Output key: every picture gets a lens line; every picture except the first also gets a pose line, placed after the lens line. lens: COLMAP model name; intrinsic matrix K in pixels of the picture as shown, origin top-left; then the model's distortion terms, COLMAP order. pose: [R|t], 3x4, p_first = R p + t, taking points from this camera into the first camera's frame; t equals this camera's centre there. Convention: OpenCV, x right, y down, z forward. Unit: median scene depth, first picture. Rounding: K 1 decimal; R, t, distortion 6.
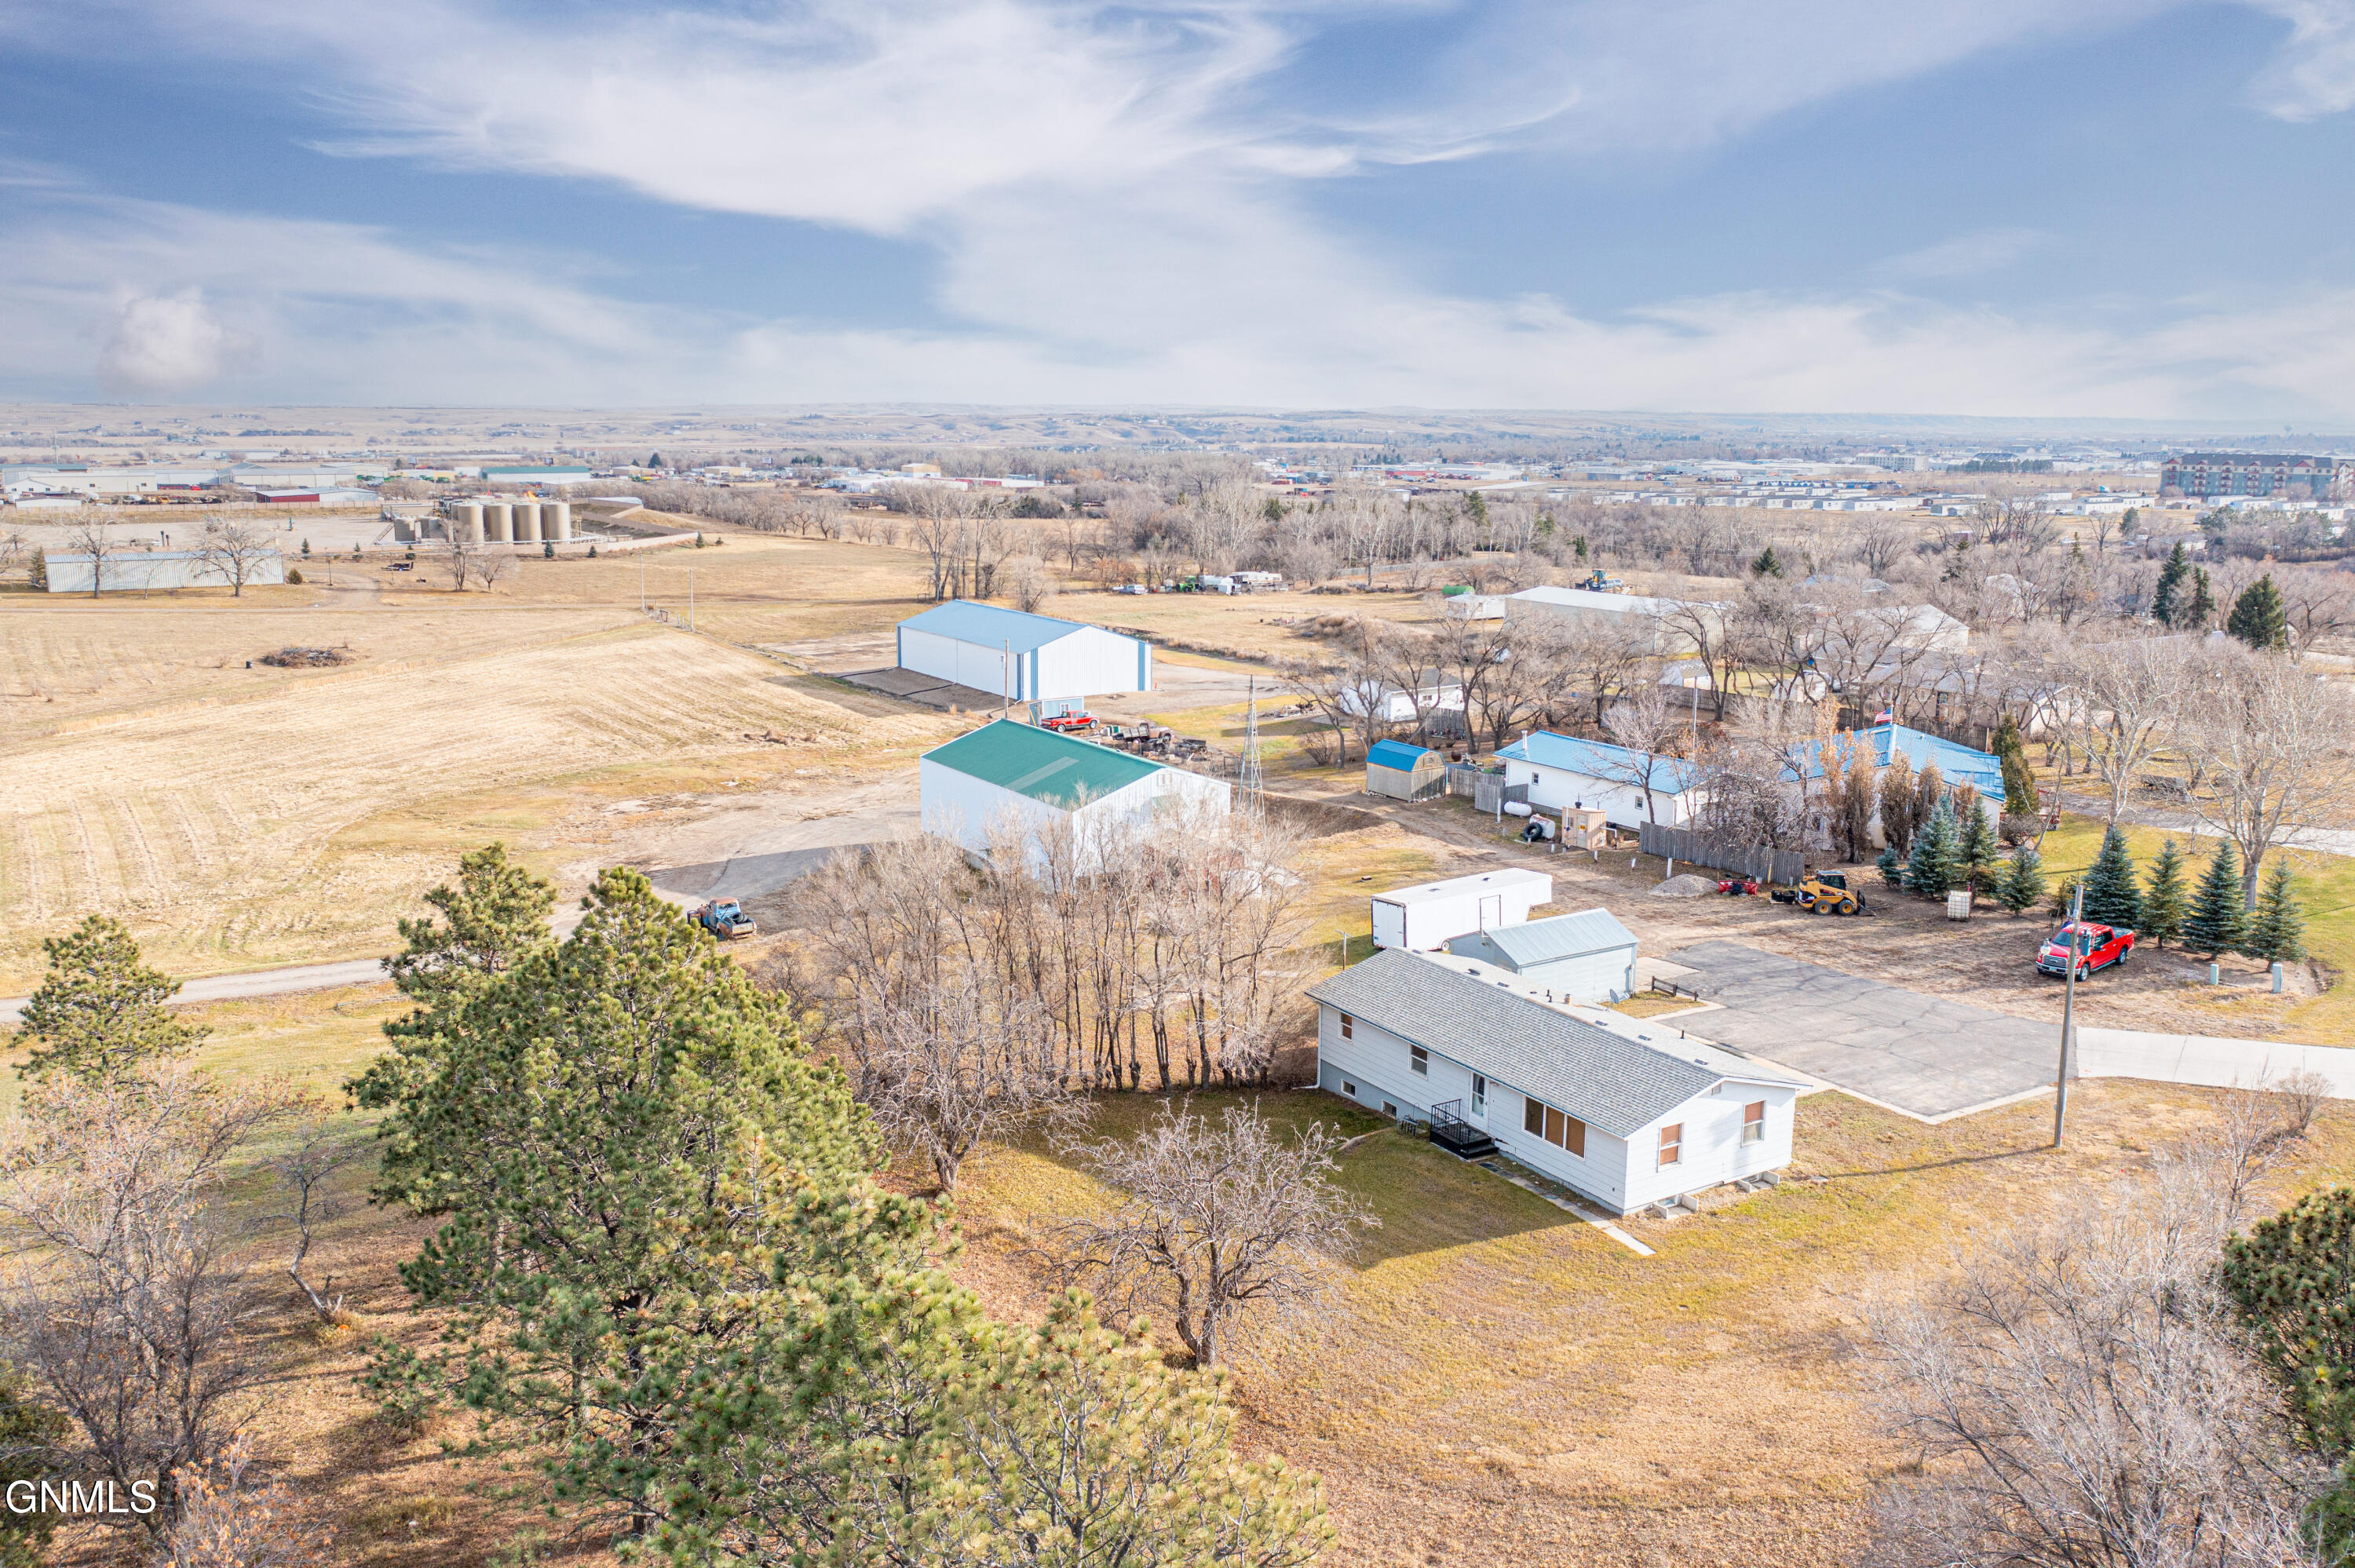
lens RADIAL K [[1857.5, 0, 1161.5], [0, 1857.5, 796.6], [0, 0, 1]] dist [-0.016760, 0.007245]
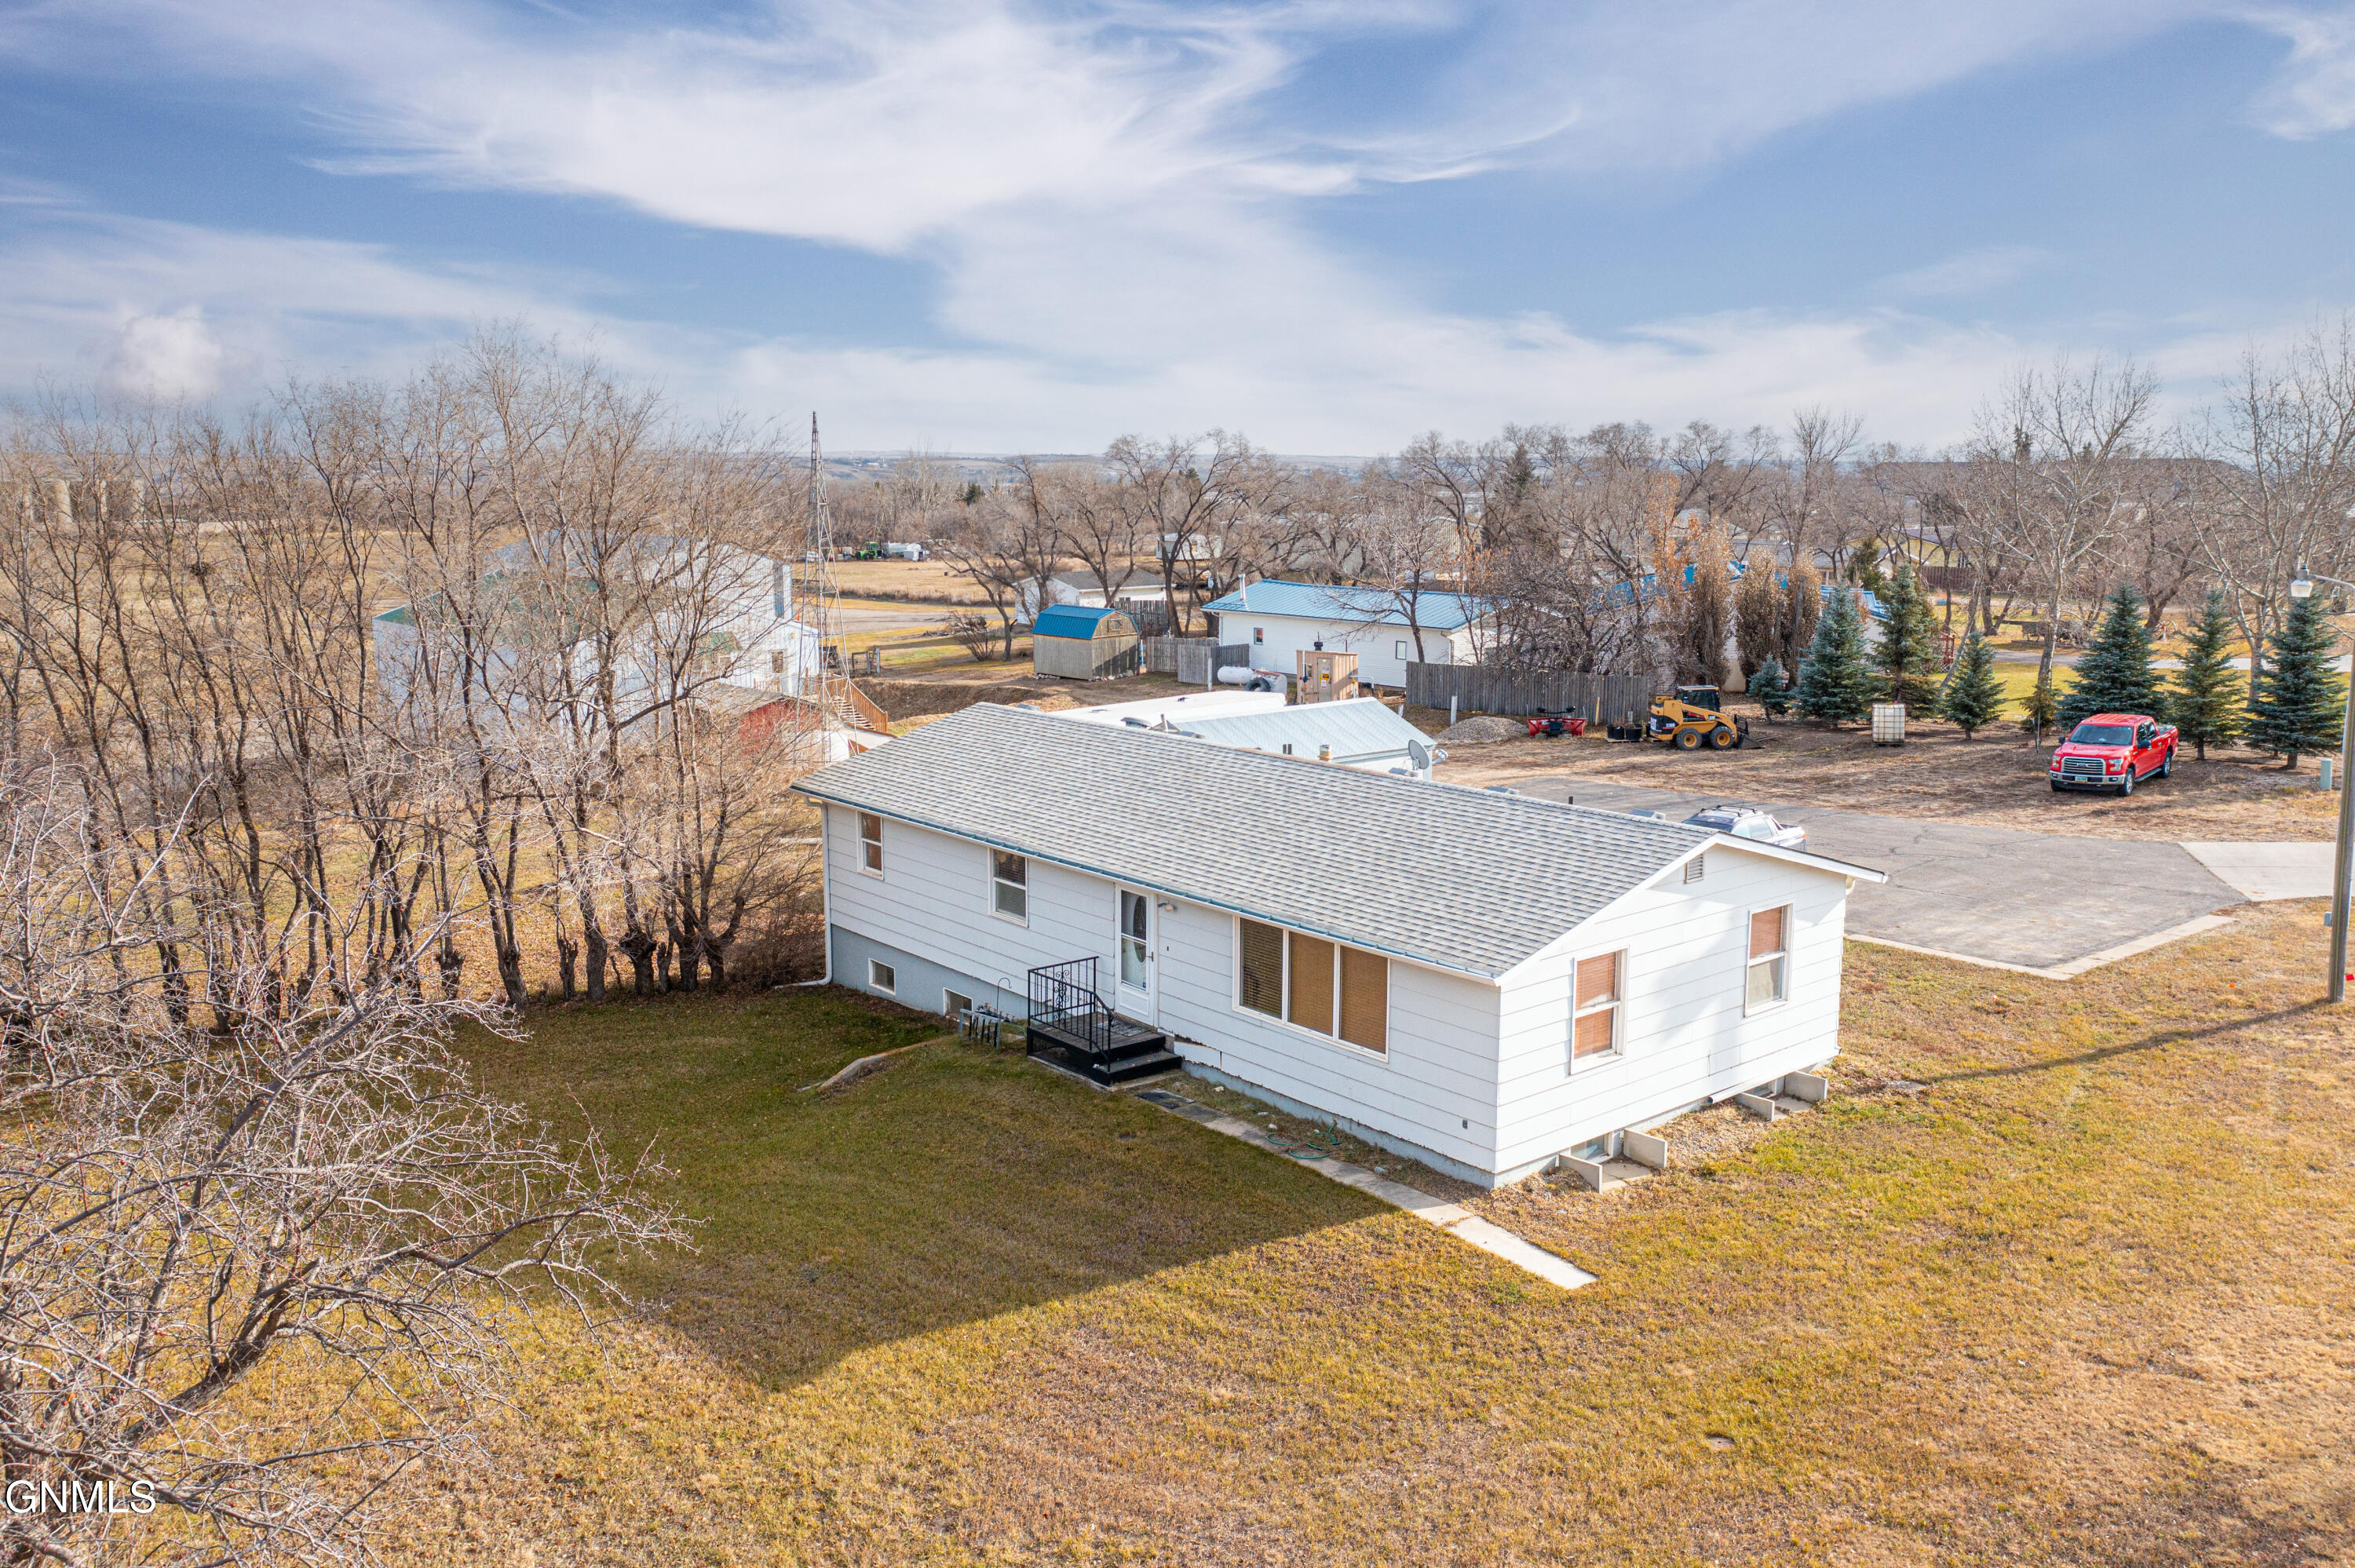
lens RADIAL K [[1857.5, 0, 1183.4], [0, 1857.5, 766.5], [0, 0, 1]] dist [-0.016760, 0.007245]
pose [[0.987776, -0.024027, 0.154015, 0.113073], [0.030639, 0.998702, -0.040701, 0.134531], [-0.152837, 0.044922, 0.987230, 0.552984]]
